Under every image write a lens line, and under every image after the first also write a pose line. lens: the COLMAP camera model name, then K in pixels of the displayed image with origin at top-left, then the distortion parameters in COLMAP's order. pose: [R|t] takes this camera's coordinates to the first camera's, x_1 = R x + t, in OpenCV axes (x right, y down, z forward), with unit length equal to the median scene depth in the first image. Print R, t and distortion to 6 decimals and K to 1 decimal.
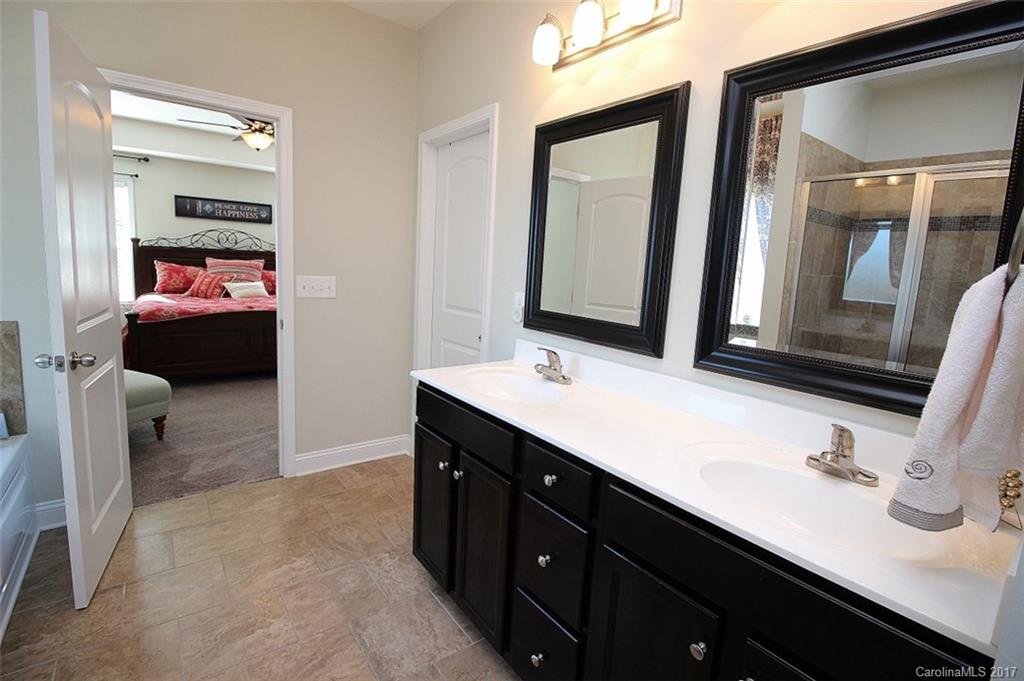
lens RADIAL K [[472.6, 0, 510.5], [0, 472.6, 331.7], [0, 0, 1]] dist [-0.007268, -0.009743]
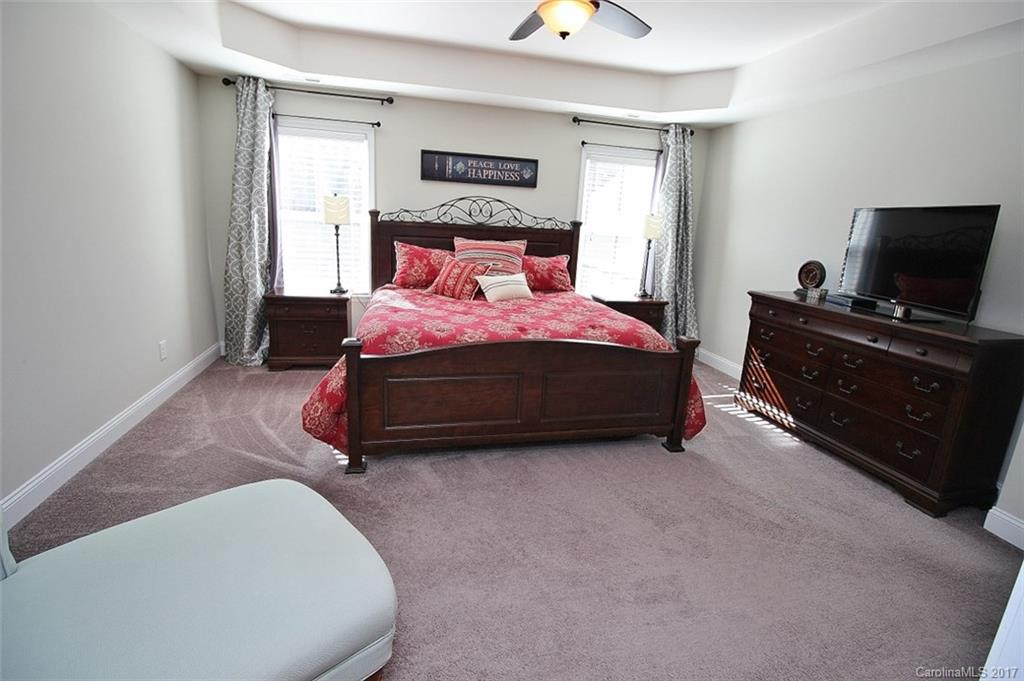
lens RADIAL K [[472.6, 0, 512.1], [0, 472.6, 337.8], [0, 0, 1]] dist [-0.007268, -0.009743]
pose [[0.912461, 0.095941, -0.397756, -0.268449], [-0.064778, 0.993733, 0.091093, -0.076943], [0.404003, -0.057353, 0.912958, 0.371507]]
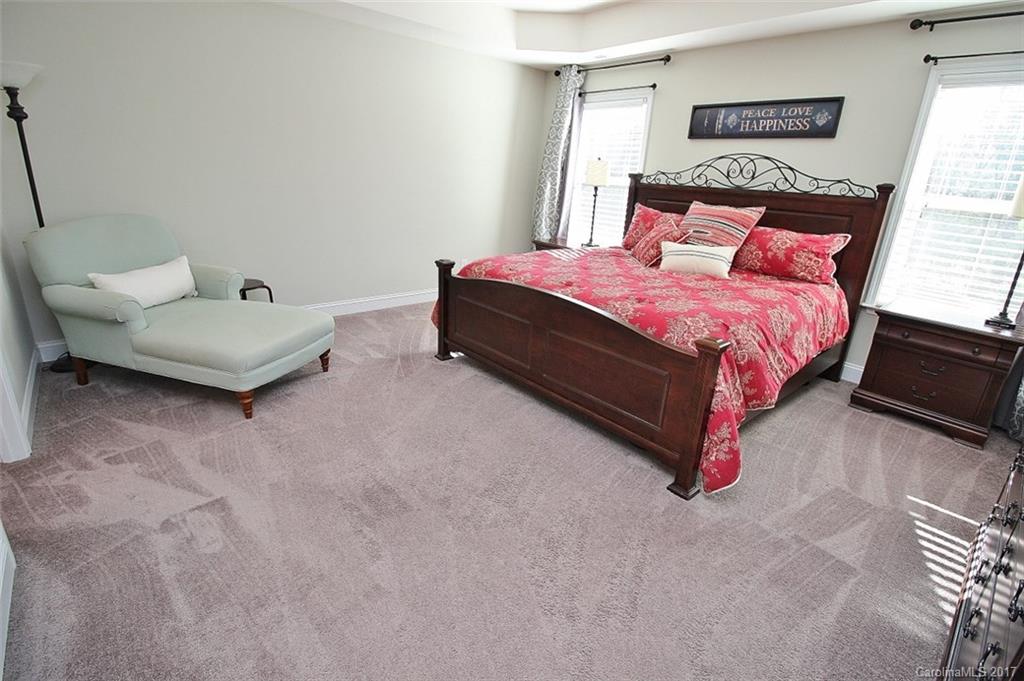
lens RADIAL K [[472.6, 0, 513.2], [0, 472.6, 341.0], [0, 0, 1]] dist [-0.007268, -0.009743]
pose [[0.069122, 0.287205, -0.955372, 0.013208], [-0.190964, 0.943763, 0.269898, -0.105233], [0.979160, 0.163785, 0.120080, 0.723818]]
